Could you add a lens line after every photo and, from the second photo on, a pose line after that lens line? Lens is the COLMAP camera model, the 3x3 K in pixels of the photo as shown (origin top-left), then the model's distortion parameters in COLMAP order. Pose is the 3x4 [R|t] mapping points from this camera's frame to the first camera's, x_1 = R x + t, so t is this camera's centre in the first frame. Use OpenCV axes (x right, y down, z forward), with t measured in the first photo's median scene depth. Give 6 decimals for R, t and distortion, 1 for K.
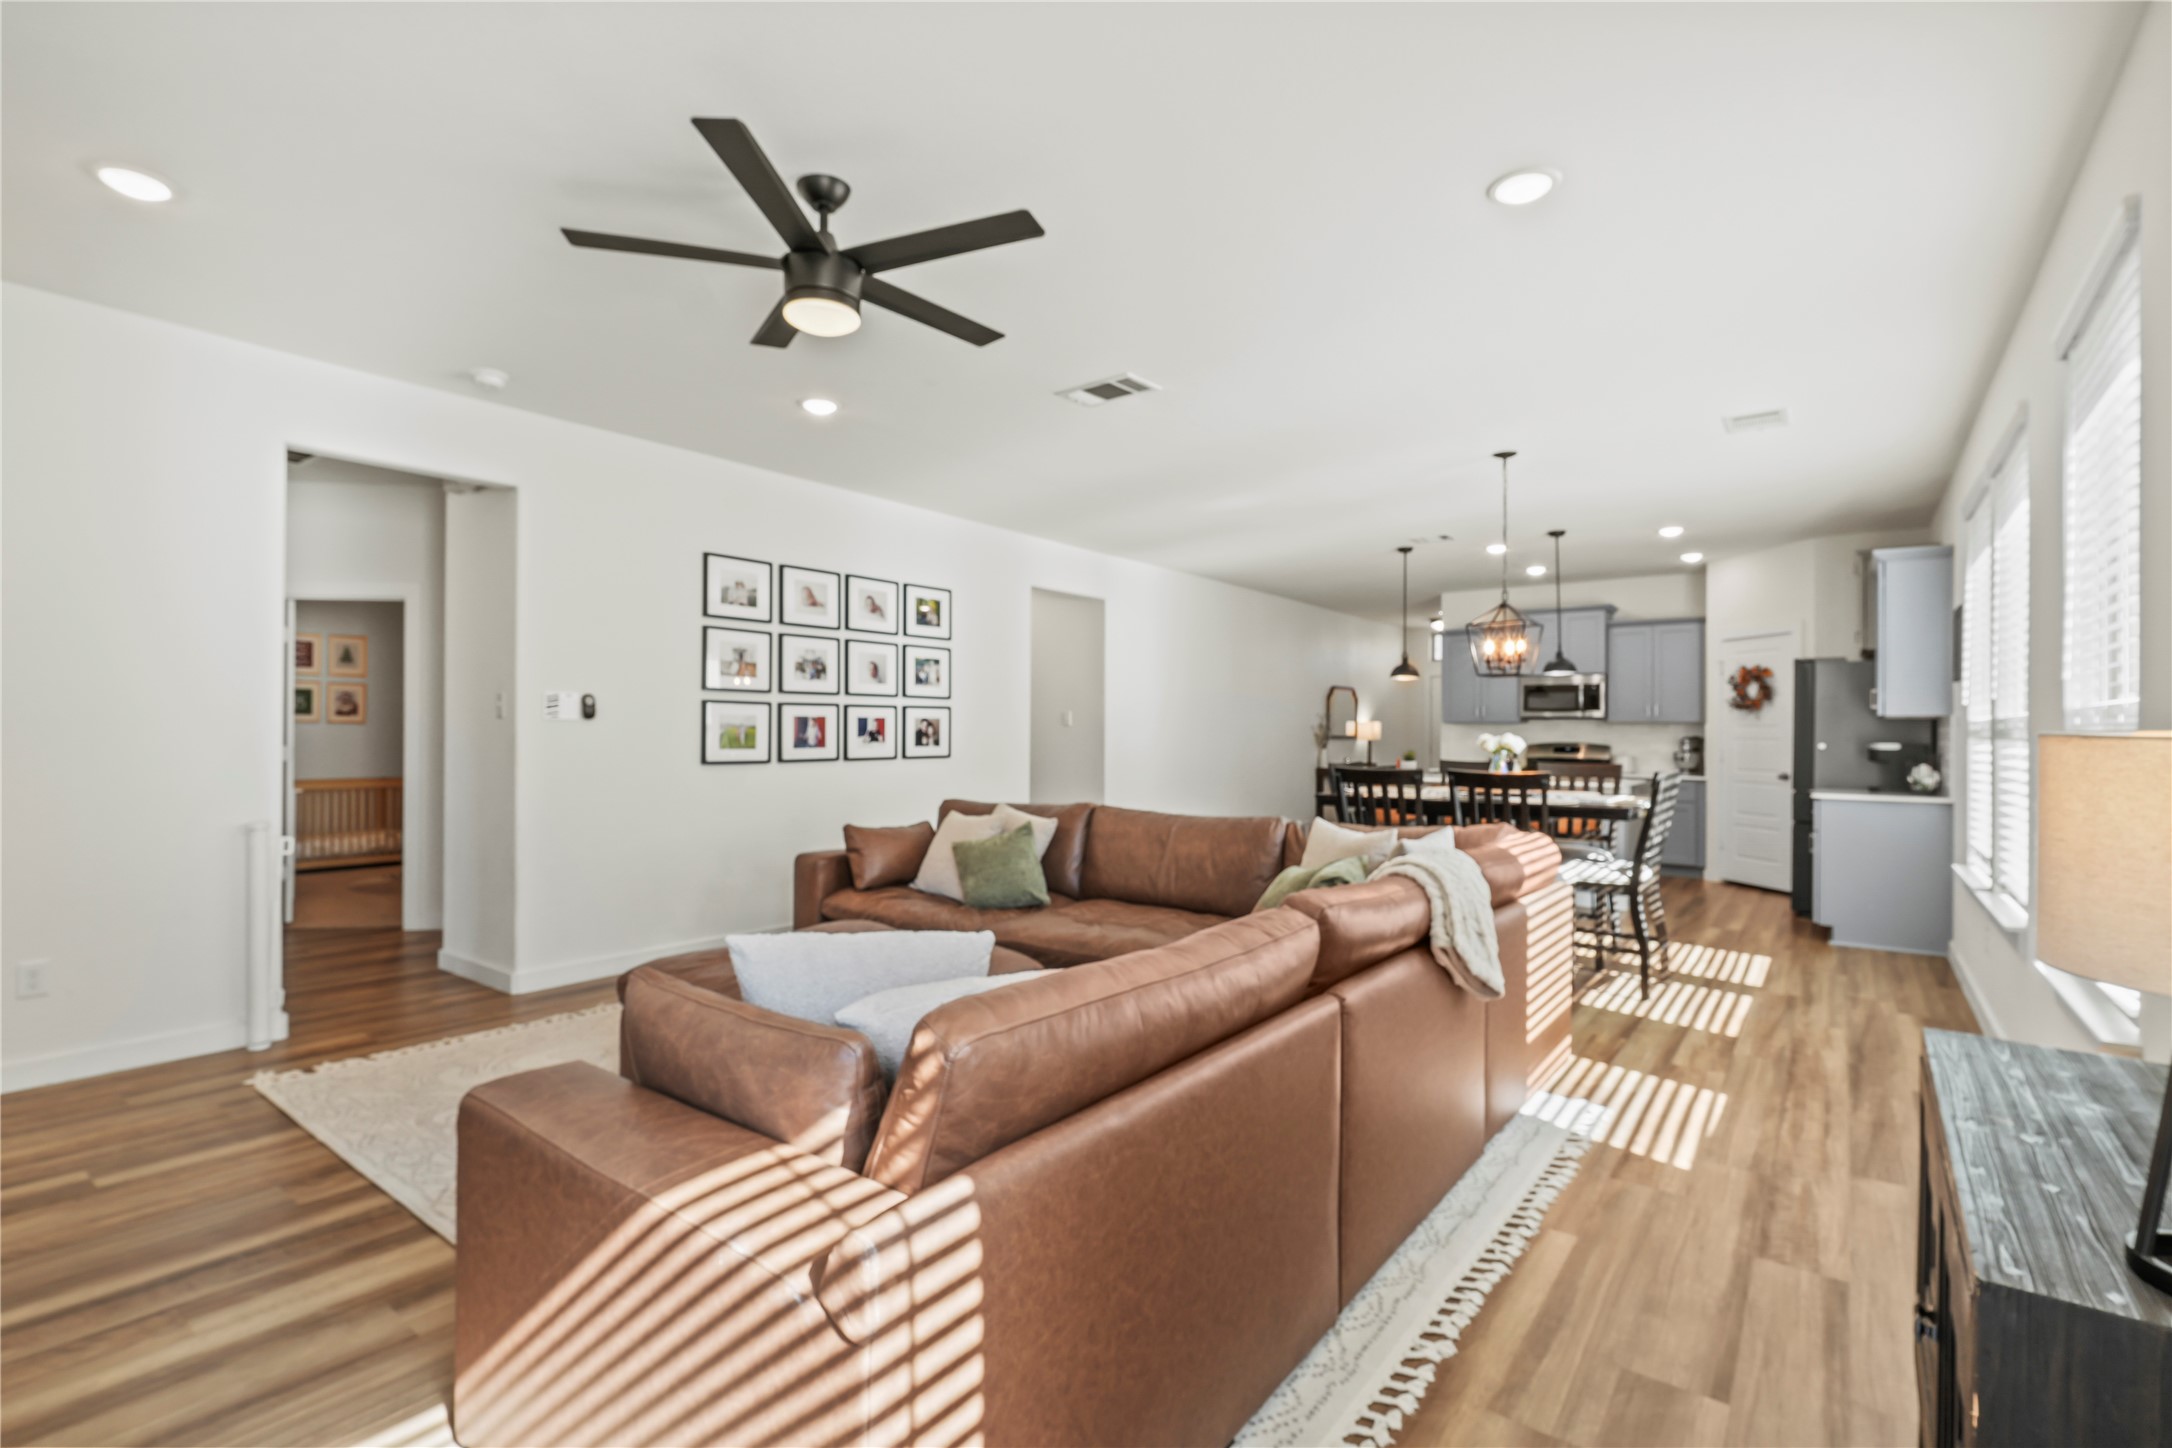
lens RADIAL K [[997.3, 0, 1086.0], [0, 997.3, 724.0], [0, 0, 1]] dist [0.000406, 0.000204]
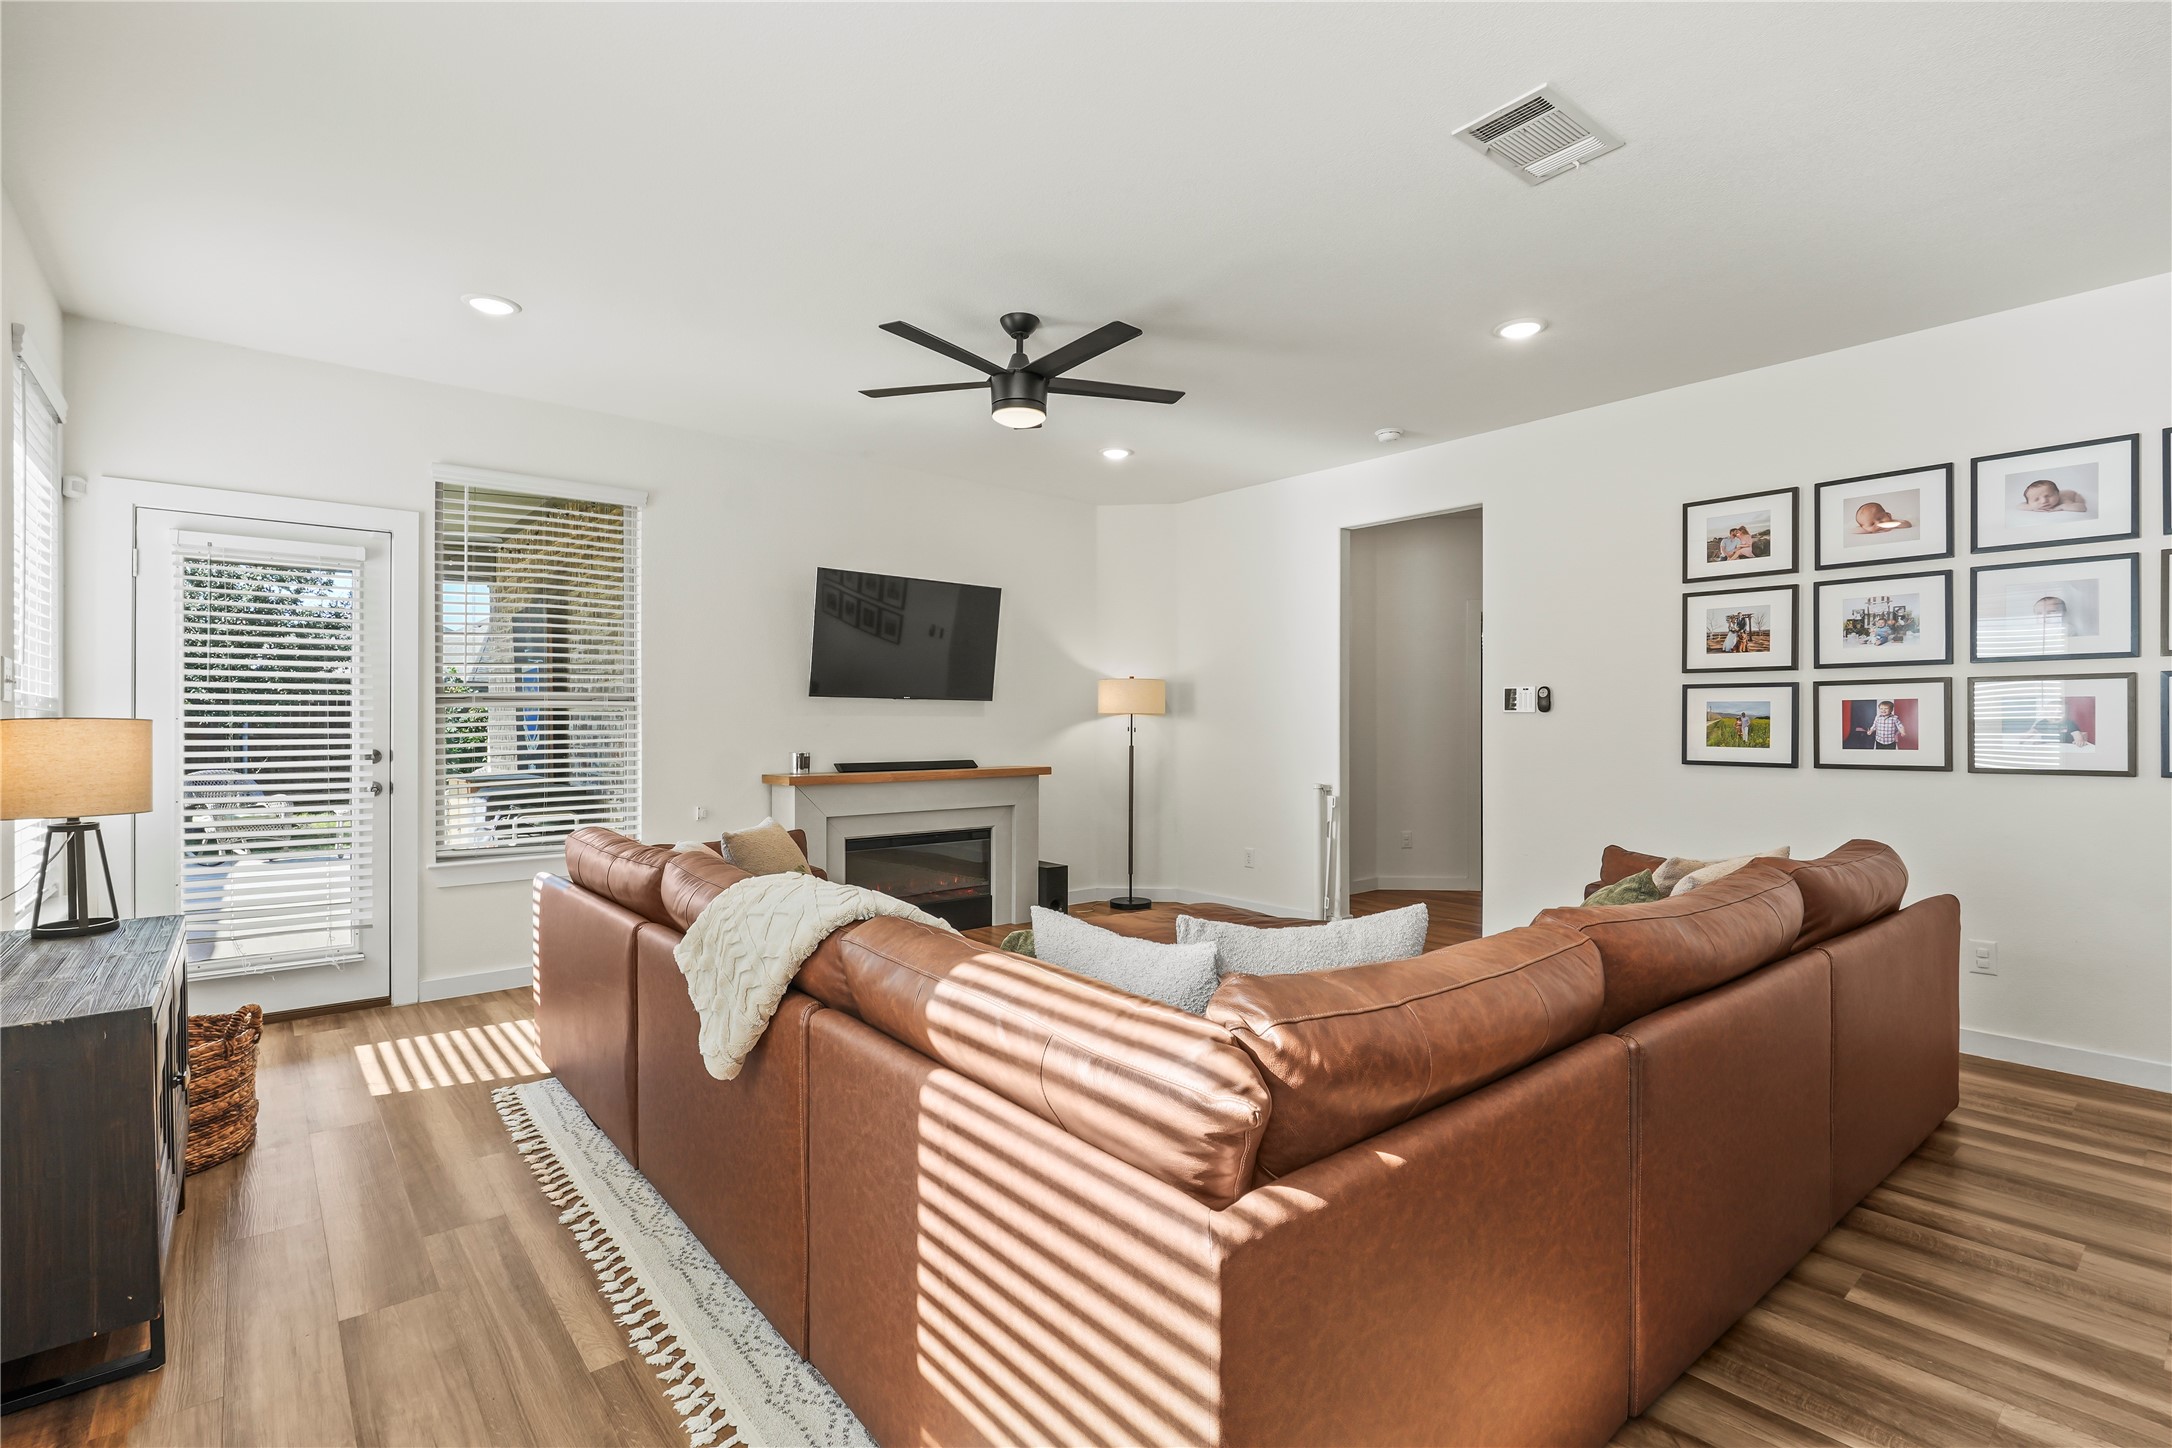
lens RADIAL K [[1015.5, 0, 1086.0], [0, 1015.5, 724.0], [0, 0, 1]] dist [-0.000612, 0.000174]
pose [[-0.224485, -0.005887, -0.974460, 0.532196], [0.005003, 0.999962, -0.007194, 0.010950], [0.974465, -0.006490, -0.224447, 0.705010]]
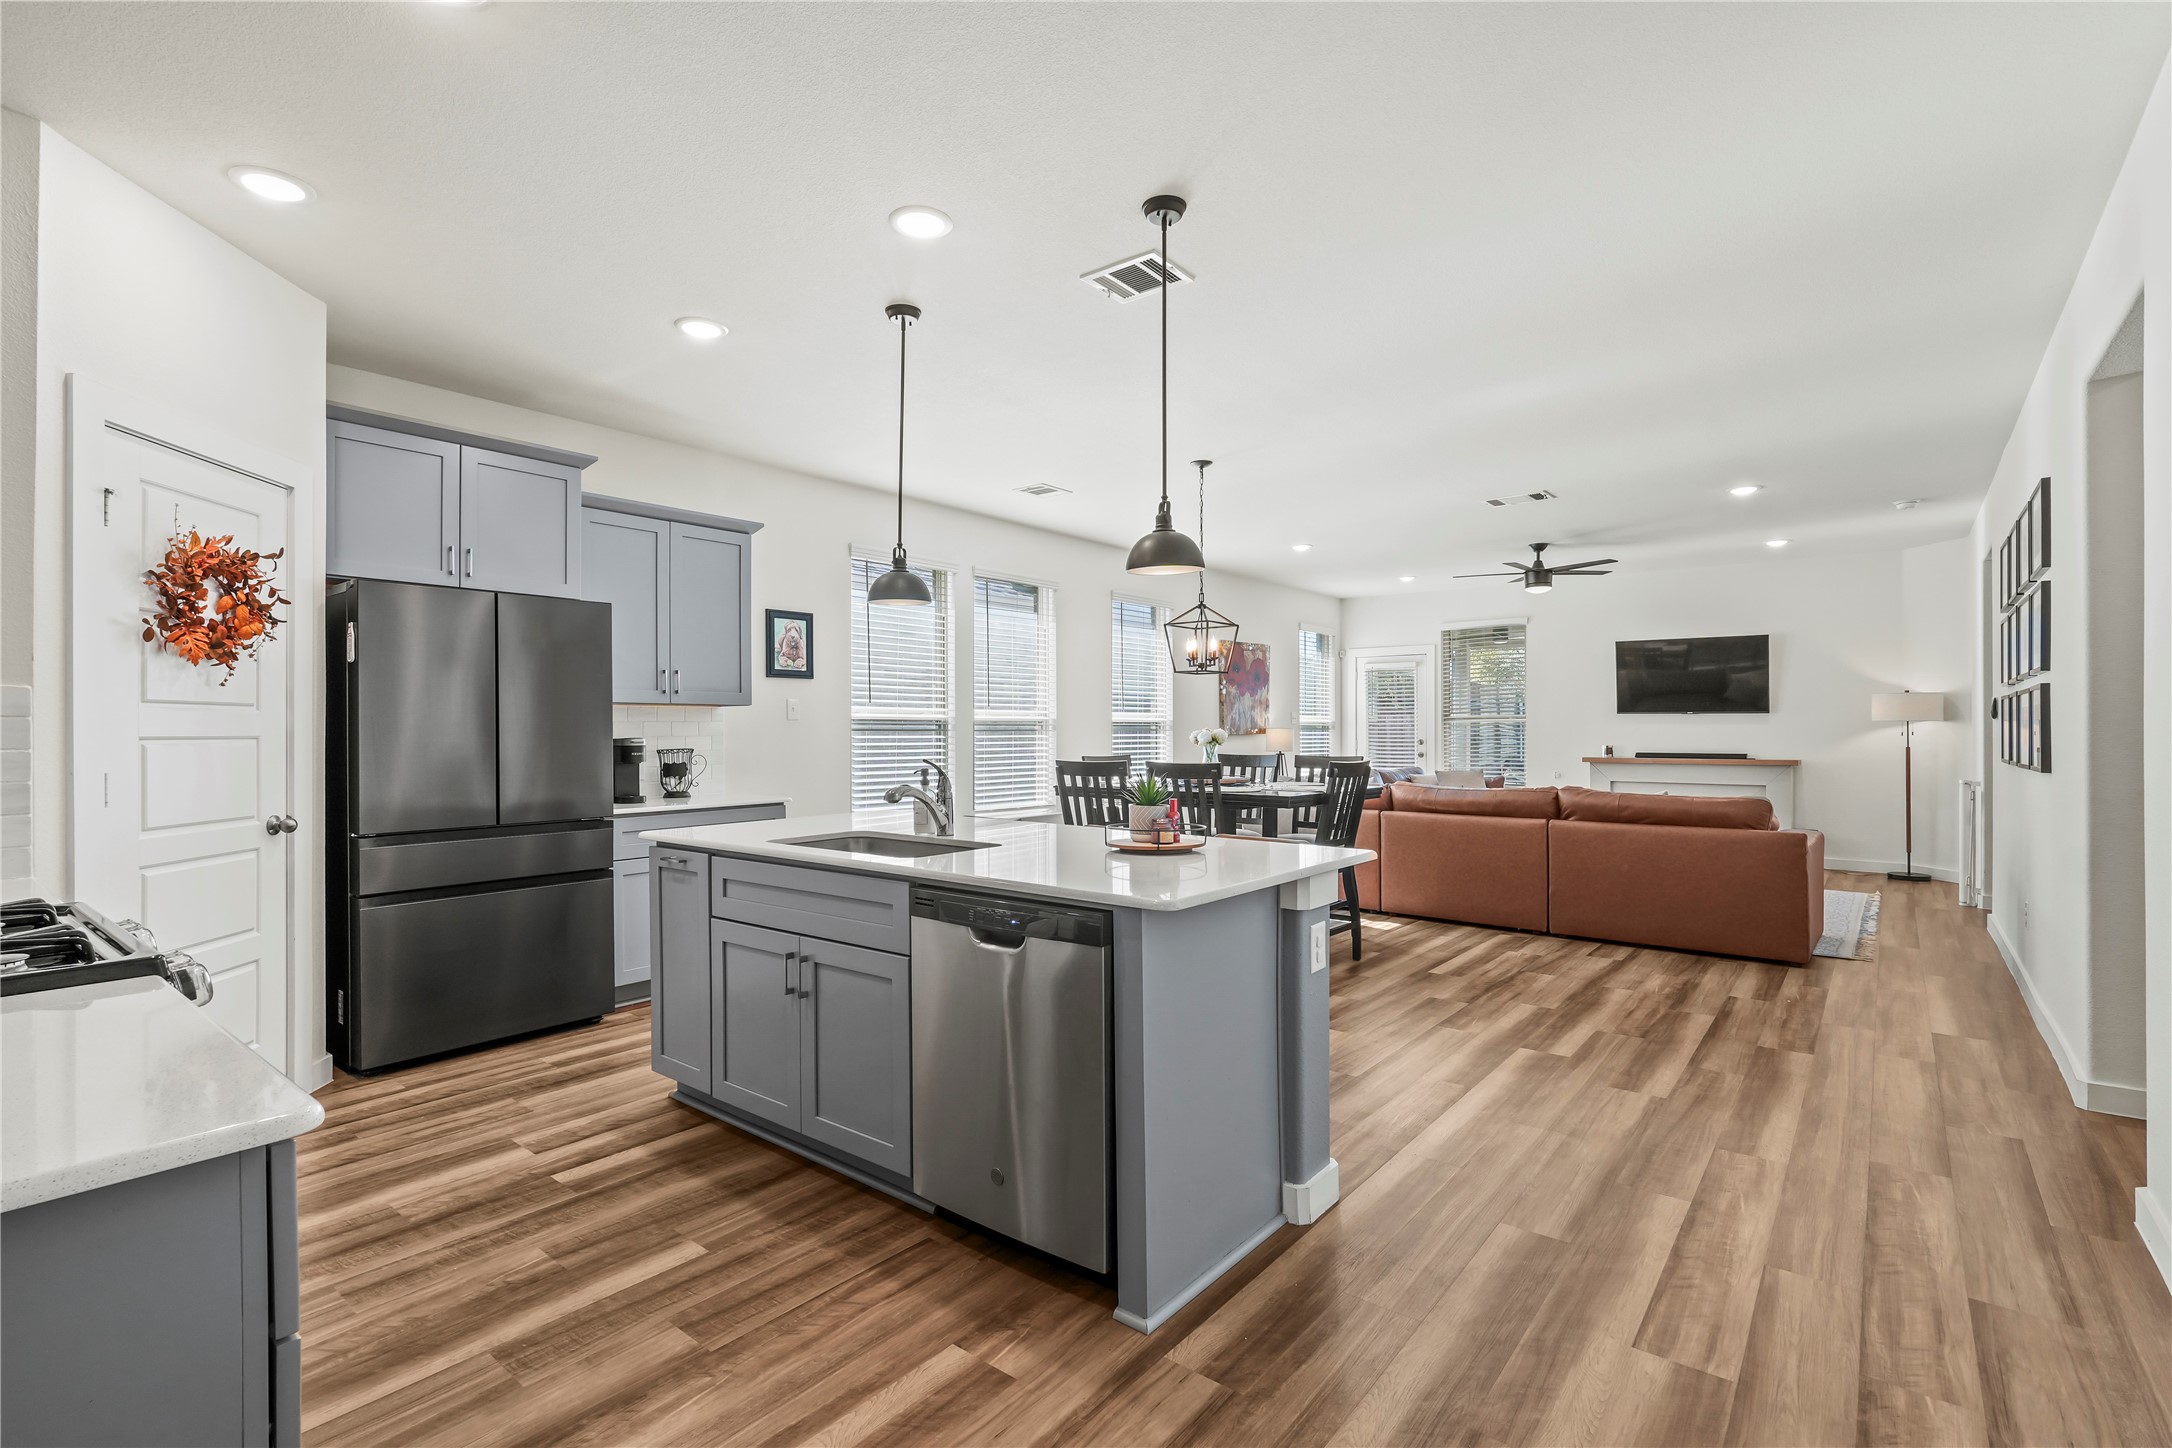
lens RADIAL K [[997.3, 0, 1086.0], [0, 997.3, 724.0], [0, 0, 1]] dist [0.000406, 0.000204]
pose [[-0.999518, -0.004478, 0.030714, 0.495055], [-0.004842, 0.999919, -0.011805, 0.017925], [-0.030658, -0.011948, -0.999459, 1.989225]]
